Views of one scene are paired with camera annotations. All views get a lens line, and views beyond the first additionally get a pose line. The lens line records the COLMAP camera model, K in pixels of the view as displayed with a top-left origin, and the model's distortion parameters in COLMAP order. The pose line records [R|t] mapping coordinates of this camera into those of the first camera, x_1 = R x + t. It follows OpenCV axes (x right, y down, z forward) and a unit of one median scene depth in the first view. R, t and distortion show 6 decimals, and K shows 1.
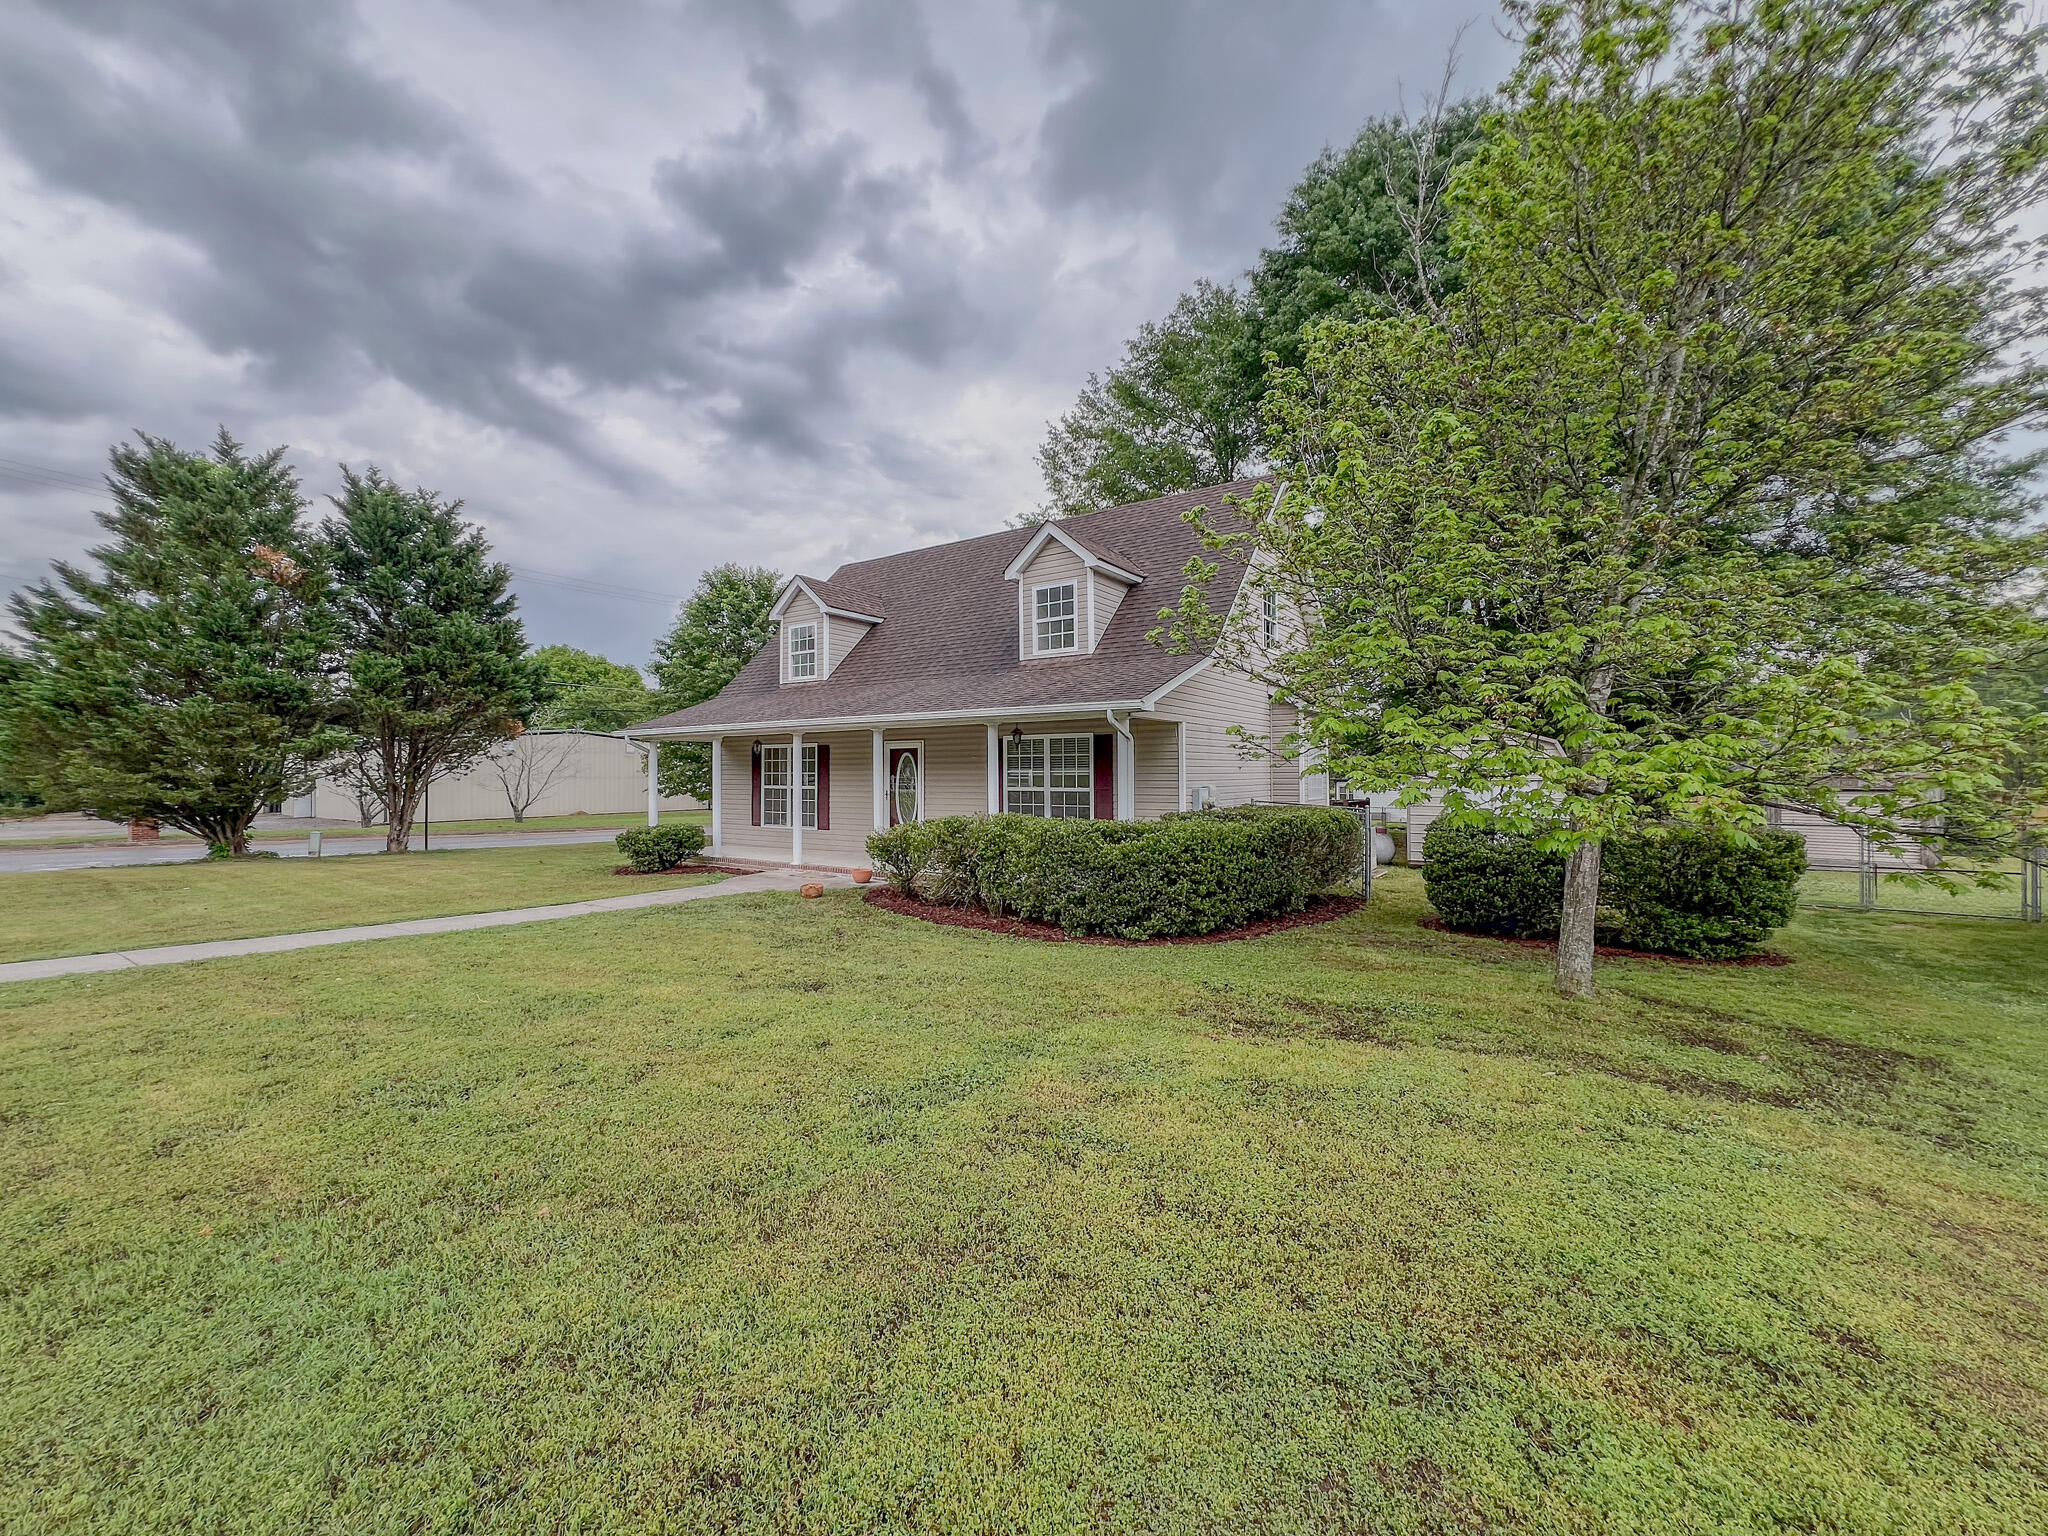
lens RADIAL K [[1017.1, 0, 1024.0], [0, 1017.1, 768.0], [0, 0, 1]] dist [0.000022, 0.000007]
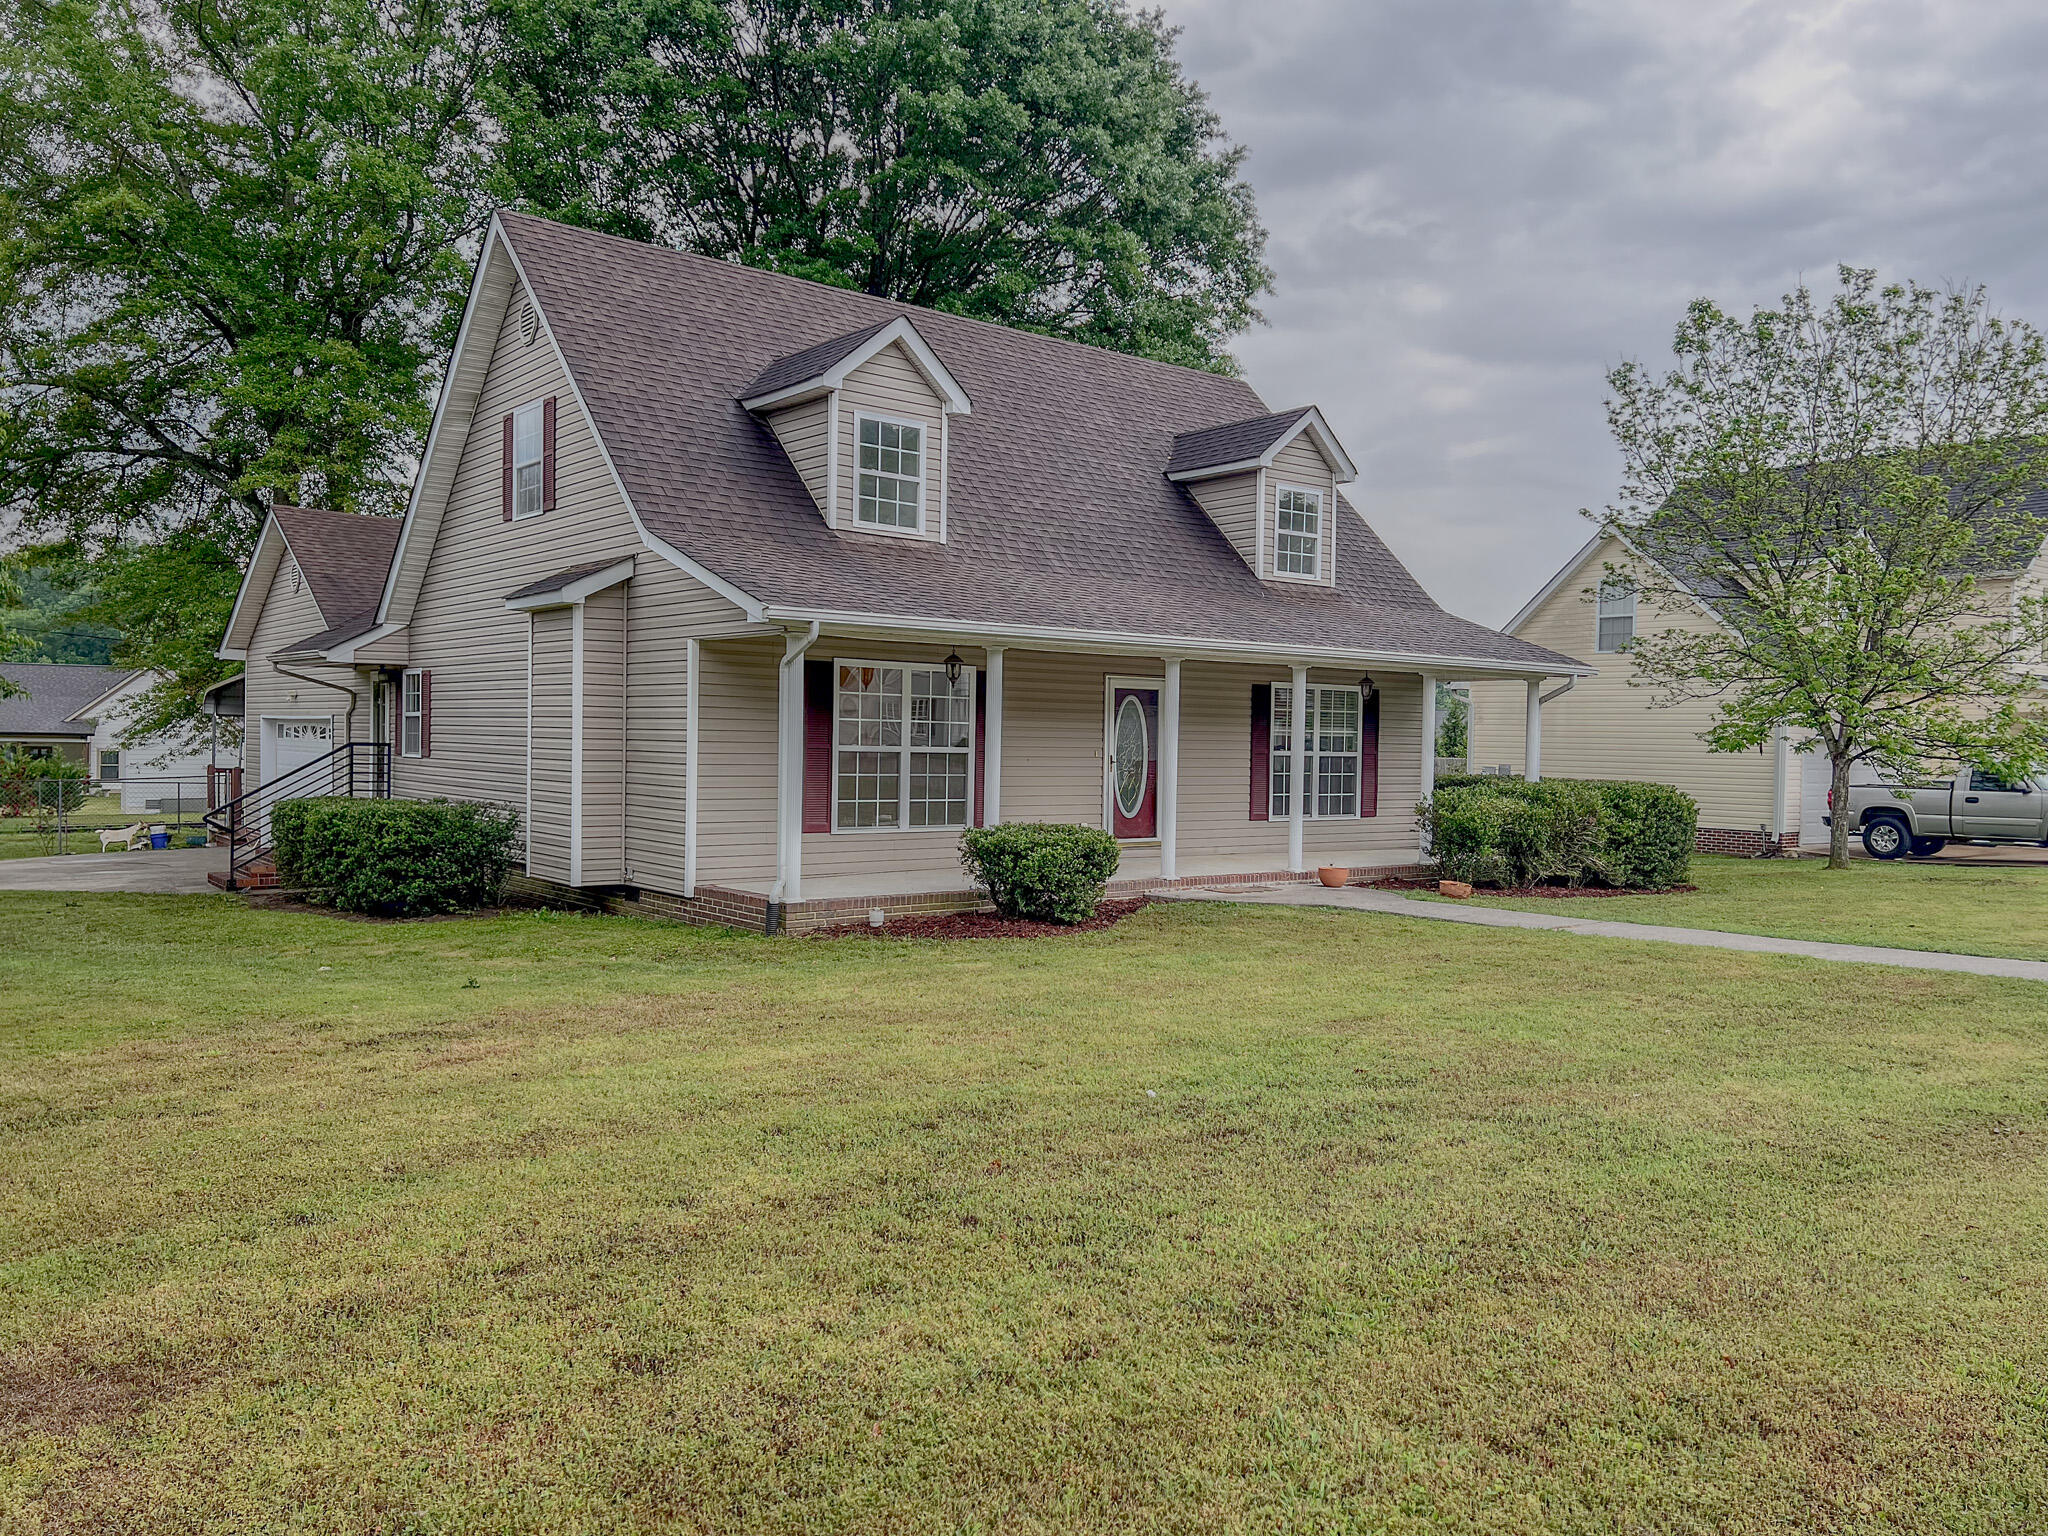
lens RADIAL K [[1527.0, 0, 1024.0], [0, 1527.0, 768.0], [0, 0, 1]] dist [0.064543, -0.123337]
pose [[0.164532, -0.015511, 0.986250, -1.150190], [-0.030906, 0.999304, 0.020872, 0.013752], [-0.985887, -0.033915, 0.163939, 0.985662]]
